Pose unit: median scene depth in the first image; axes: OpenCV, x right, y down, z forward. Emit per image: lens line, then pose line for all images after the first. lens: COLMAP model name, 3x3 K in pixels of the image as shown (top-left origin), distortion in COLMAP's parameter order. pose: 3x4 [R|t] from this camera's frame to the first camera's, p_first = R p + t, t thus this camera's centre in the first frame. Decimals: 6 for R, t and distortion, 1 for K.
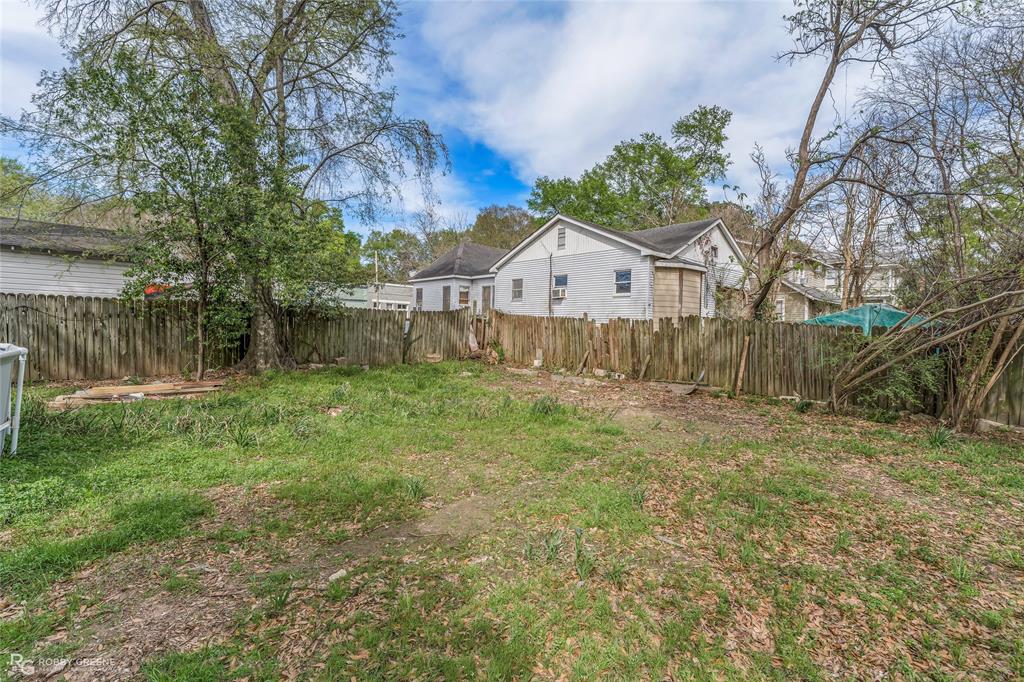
lens RADIAL K [[473.8, 0, 511.4], [0, 473.8, 334.6], [0, 0, 1]] dist [-0.000476, 0.000149]
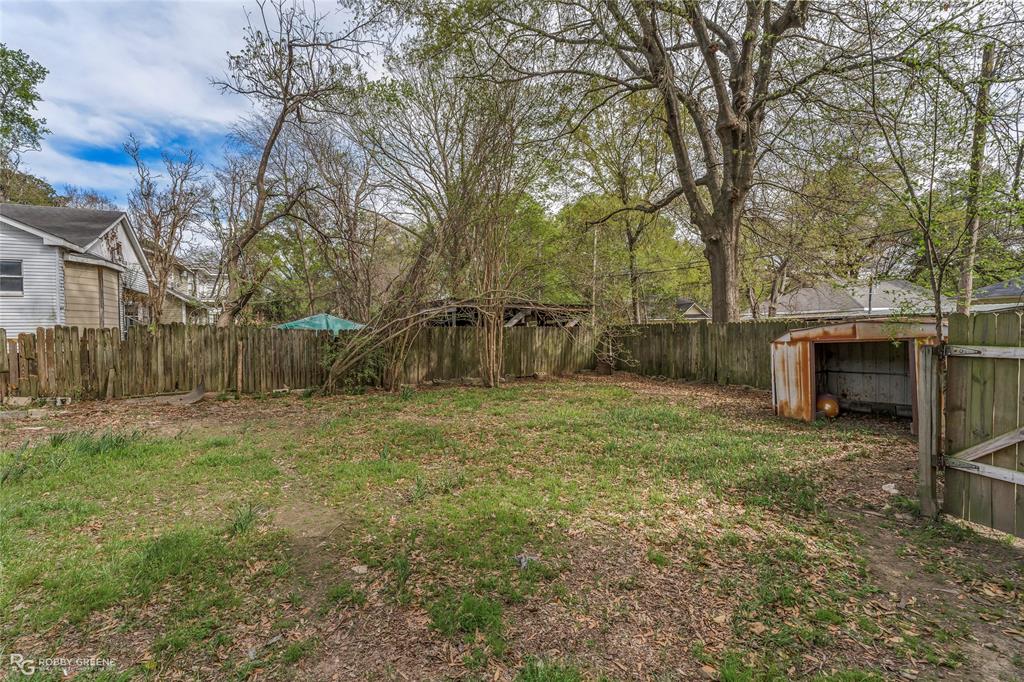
lens RADIAL K [[458.0, 0, 513.3], [0, 458.0, 337.6], [0, 0, 1]] dist [-0.004489, 0.000756]
pose [[0.280805, -0.039926, 0.958934, -0.232110], [0.036696, 0.998850, 0.030842, -0.009906], [-0.959063, 0.026529, 0.281947, 0.060319]]
